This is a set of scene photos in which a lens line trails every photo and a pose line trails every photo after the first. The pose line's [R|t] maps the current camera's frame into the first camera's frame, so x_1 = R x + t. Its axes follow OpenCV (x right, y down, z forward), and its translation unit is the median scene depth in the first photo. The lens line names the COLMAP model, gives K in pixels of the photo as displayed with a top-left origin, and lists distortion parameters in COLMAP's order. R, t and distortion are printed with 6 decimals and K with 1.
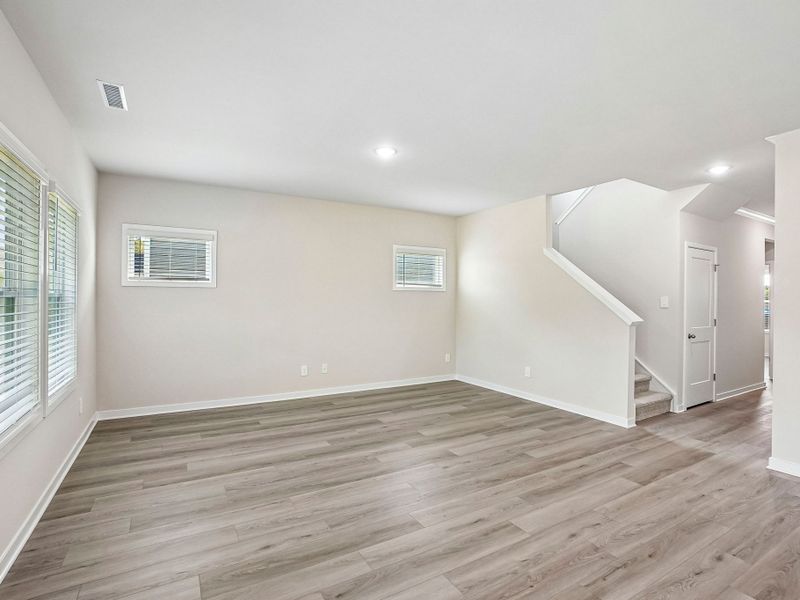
lens RADIAL K [[400.2, 0, 383.2], [0, 400.2, 300.9], [0, 0, 1]] dist [-0.048594, 0.020454]
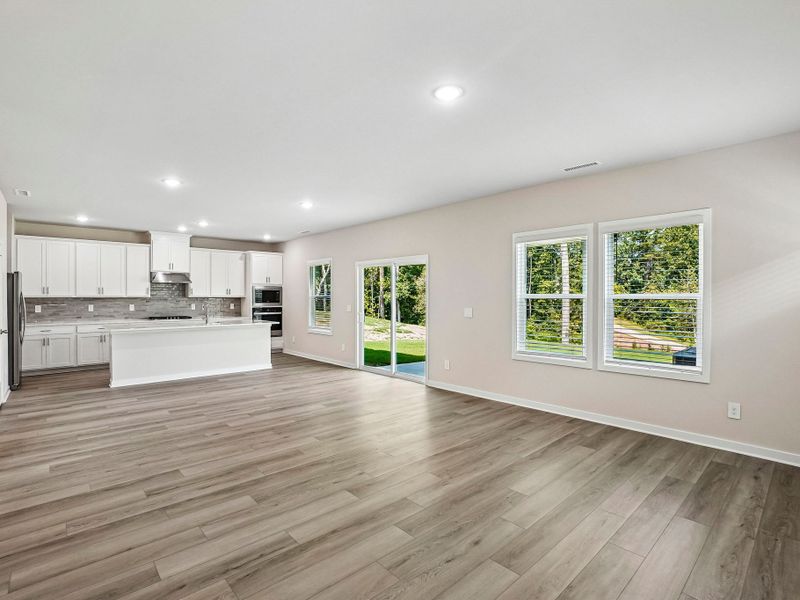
lens RADIAL K [[400.2, 0, 383.2], [0, 400.2, 300.9], [0, 0, 1]] dist [-0.048594, 0.020454]
pose [[-0.977198, -0.007492, -0.212198, 0.294751], [-0.009792, 0.999904, 0.009790, -0.004869], [0.212104, 0.011644, -0.977178, 1.834907]]
